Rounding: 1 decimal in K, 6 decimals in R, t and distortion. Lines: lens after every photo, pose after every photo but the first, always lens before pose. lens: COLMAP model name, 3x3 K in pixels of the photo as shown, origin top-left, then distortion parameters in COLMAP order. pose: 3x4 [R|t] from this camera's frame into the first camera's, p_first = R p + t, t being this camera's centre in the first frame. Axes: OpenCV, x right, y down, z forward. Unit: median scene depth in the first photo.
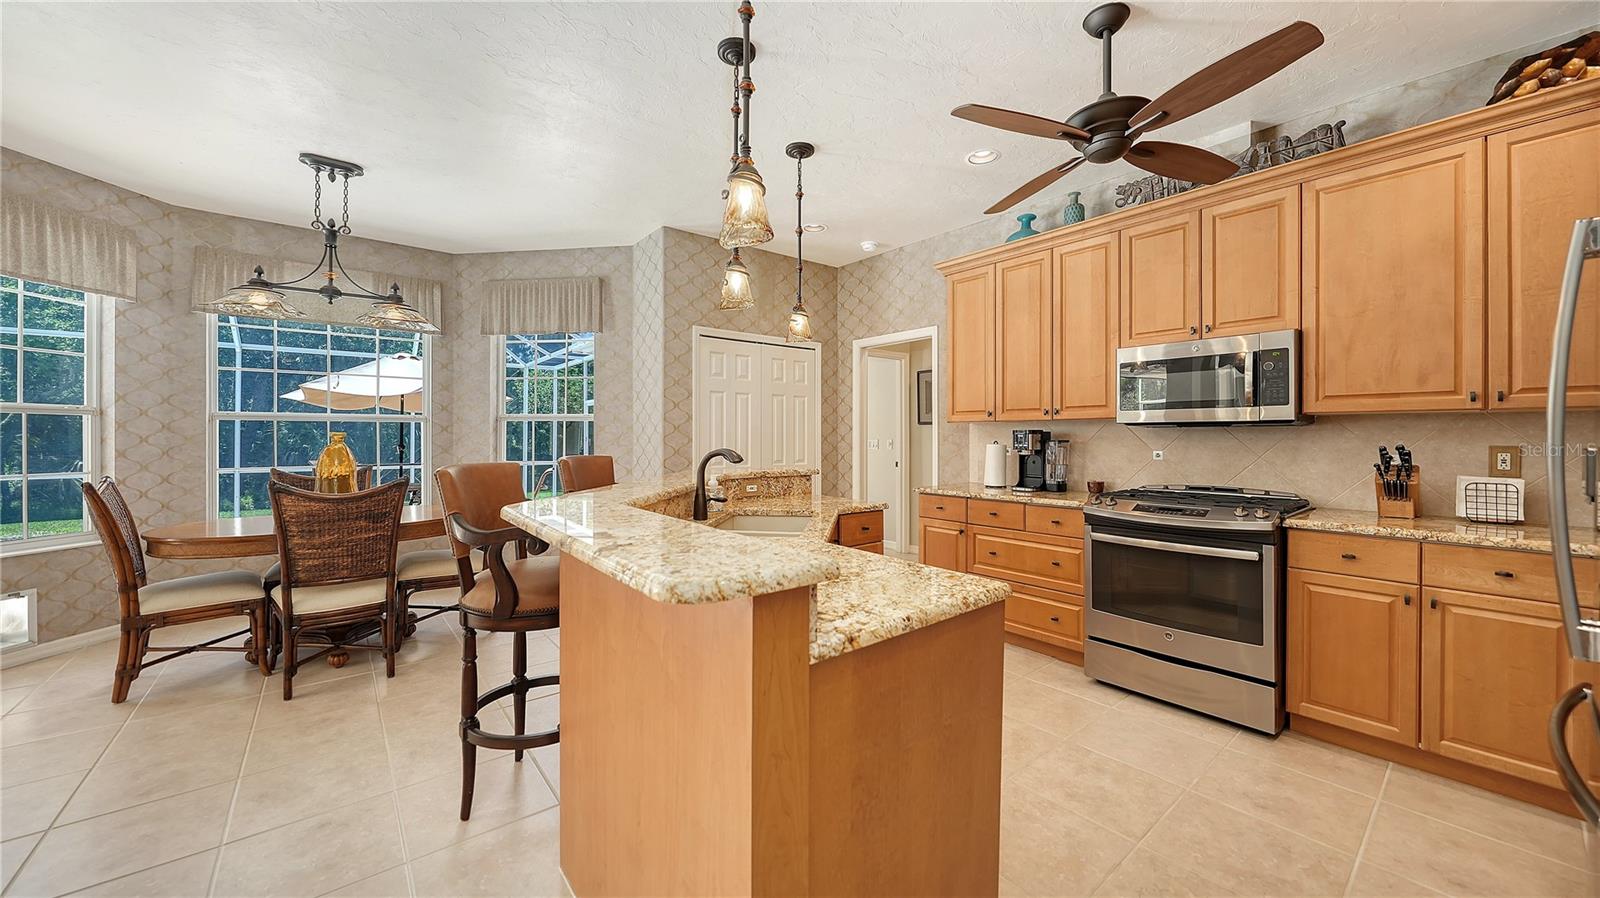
lens RADIAL K [[582.1, 0, 795.4], [0, 582.1, 431.9], [0, 0, 1]] dist [-0.002975, -0.000348]
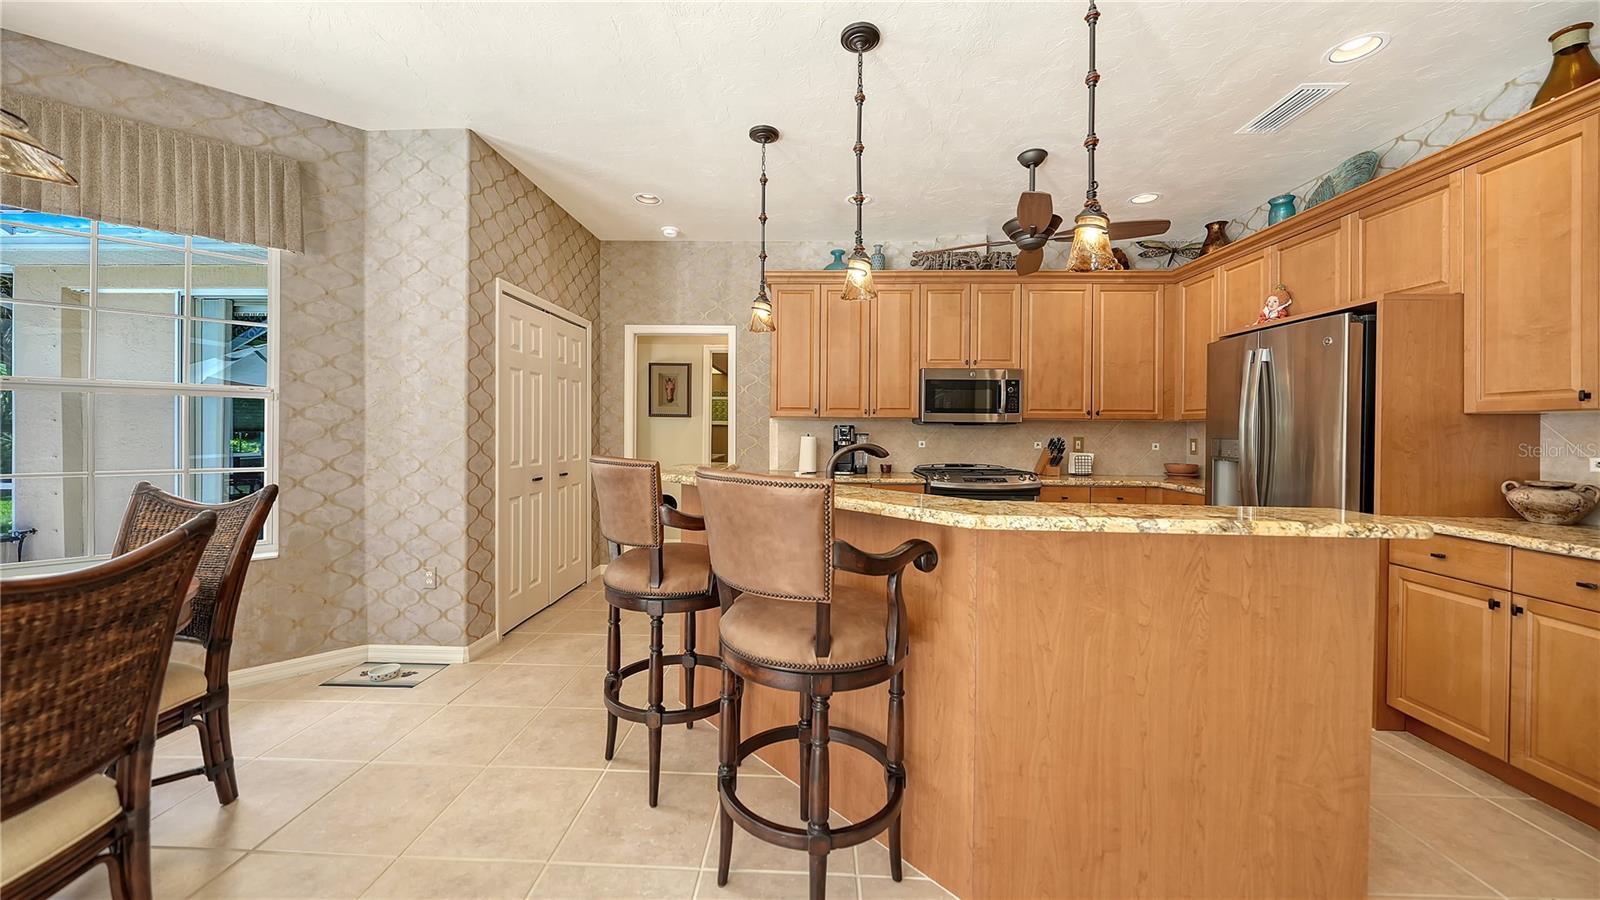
lens RADIAL K [[558.6, 0, 797.3], [0, 558.6, 430.8], [0, 0, 1]] dist [-0.004651, -0.000258]
pose [[0.652742, 0.004942, 0.757564, -0.638104], [-0.014825, 0.999871, 0.006251, 0.003351], [-0.757435, -0.015311, 0.652731, 0.337368]]
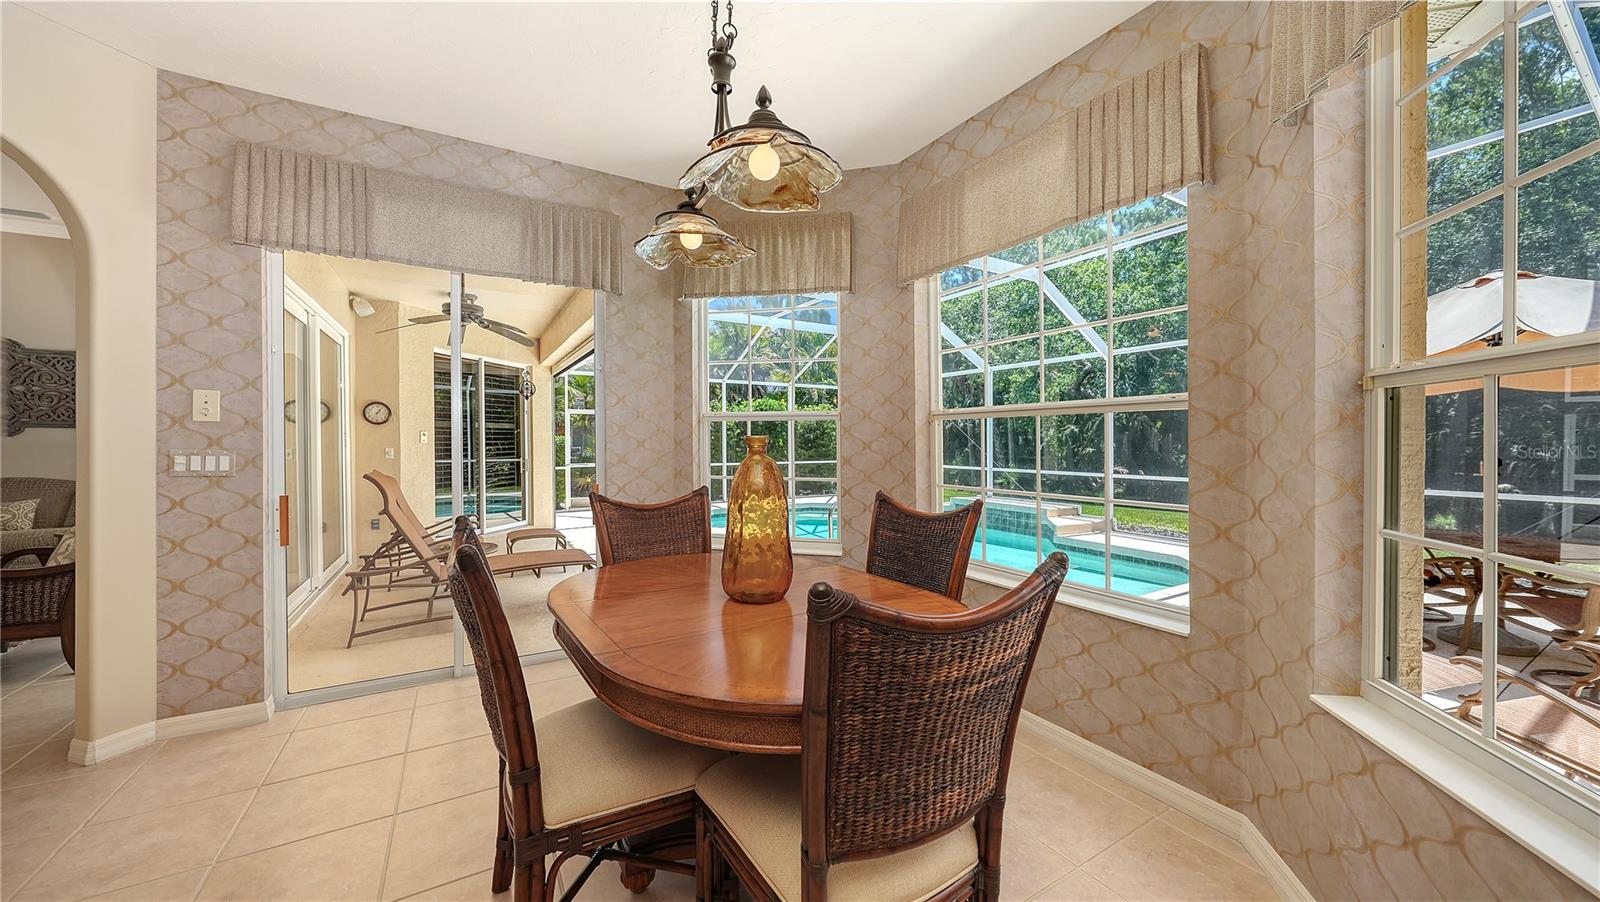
lens RADIAL K [[559.5, 0, 796.6], [0, 559.5, 446.2], [0, 0, 1]] dist [0.000102, -0.000008]
pose [[-0.157829, 0.009323, -0.987422, -0.304856], [0.007523, 0.999938, 0.008239, 0.006918], [0.987438, -0.006128, -0.157889, 1.176049]]
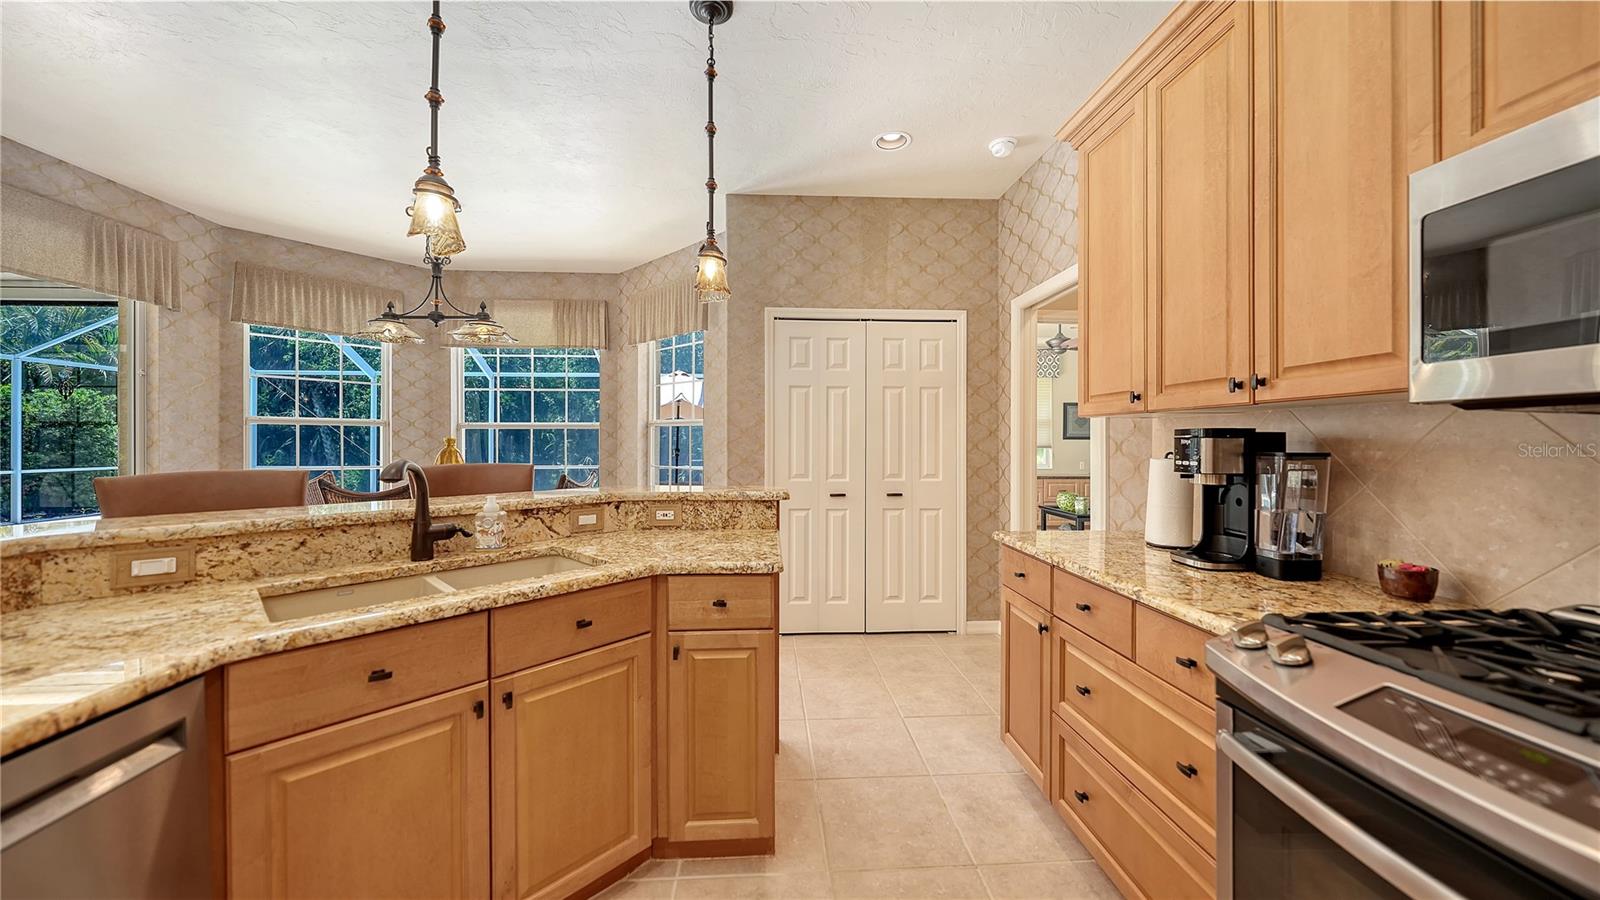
lens RADIAL K [[558.0, 0, 799.3], [0, 558.0, 440.5], [0, 0, 1]] dist [-0.001700, -0.000417]
pose [[0.811303, 0.000140, -0.584627, 0.443014], [0.002377, 0.999991, 0.003539, 0.003944], [0.584622, -0.004261, 0.811295, 0.529606]]
